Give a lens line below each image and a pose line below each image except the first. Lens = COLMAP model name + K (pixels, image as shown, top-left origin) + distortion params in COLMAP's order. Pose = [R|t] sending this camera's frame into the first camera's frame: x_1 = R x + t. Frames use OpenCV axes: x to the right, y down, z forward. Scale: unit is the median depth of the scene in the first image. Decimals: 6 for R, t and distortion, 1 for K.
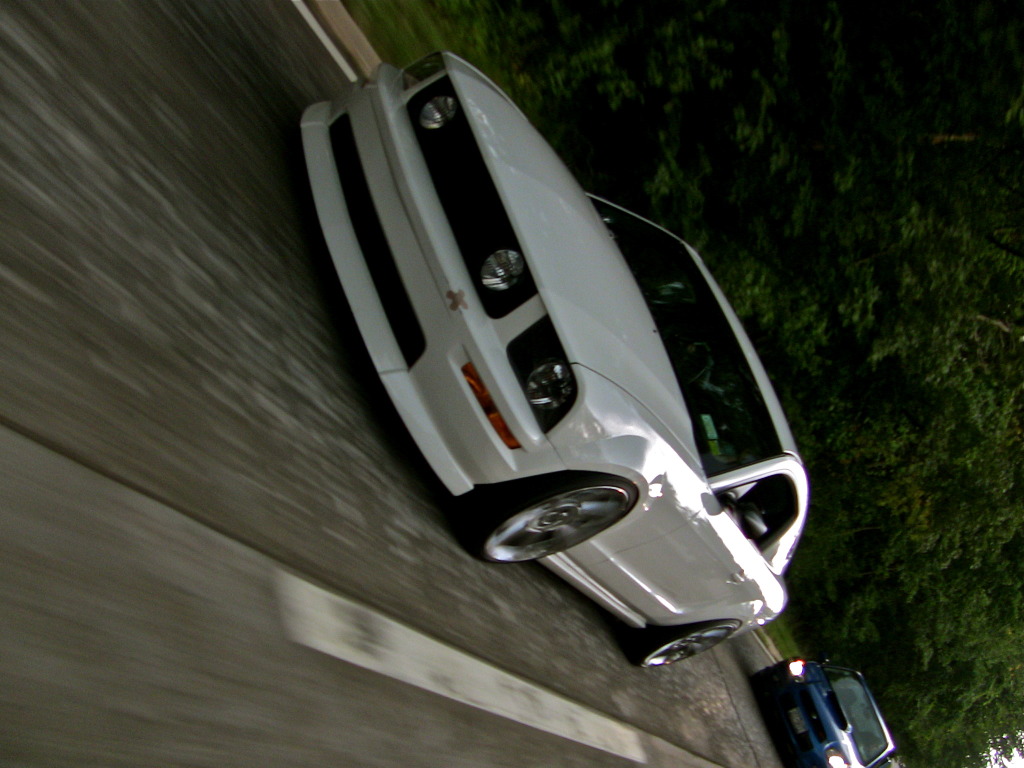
lens RADIAL K [[1211.5, 0, 512.0], [0, 1211.5, 384.0], [0, 0, 1]] dist [-0.073341, -0.003568]
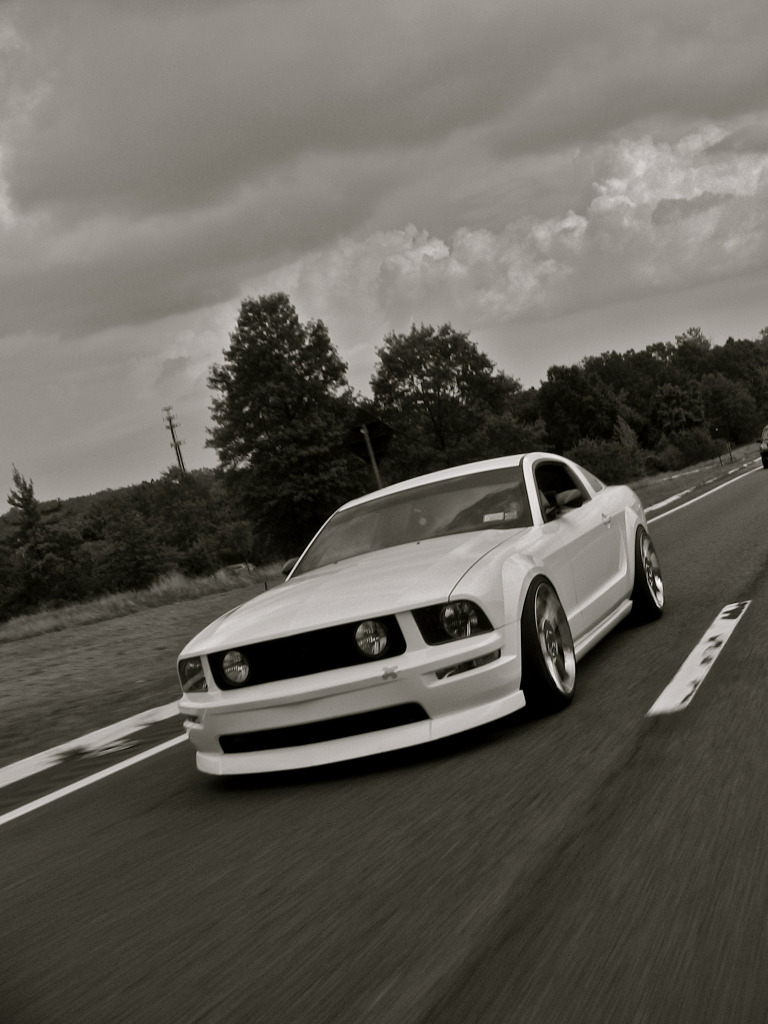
lens RADIAL K [[1046.4, 0, 384.0], [0, 1046.4, 512.0], [0, 0, 1]] dist [-0.007257, -0.003754]
pose [[0.193651, -0.968394, 0.157203, -0.045174], [0.981013, 0.189410, -0.041671, -0.047689], [0.010578, 0.162287, 0.986687, -0.169853]]
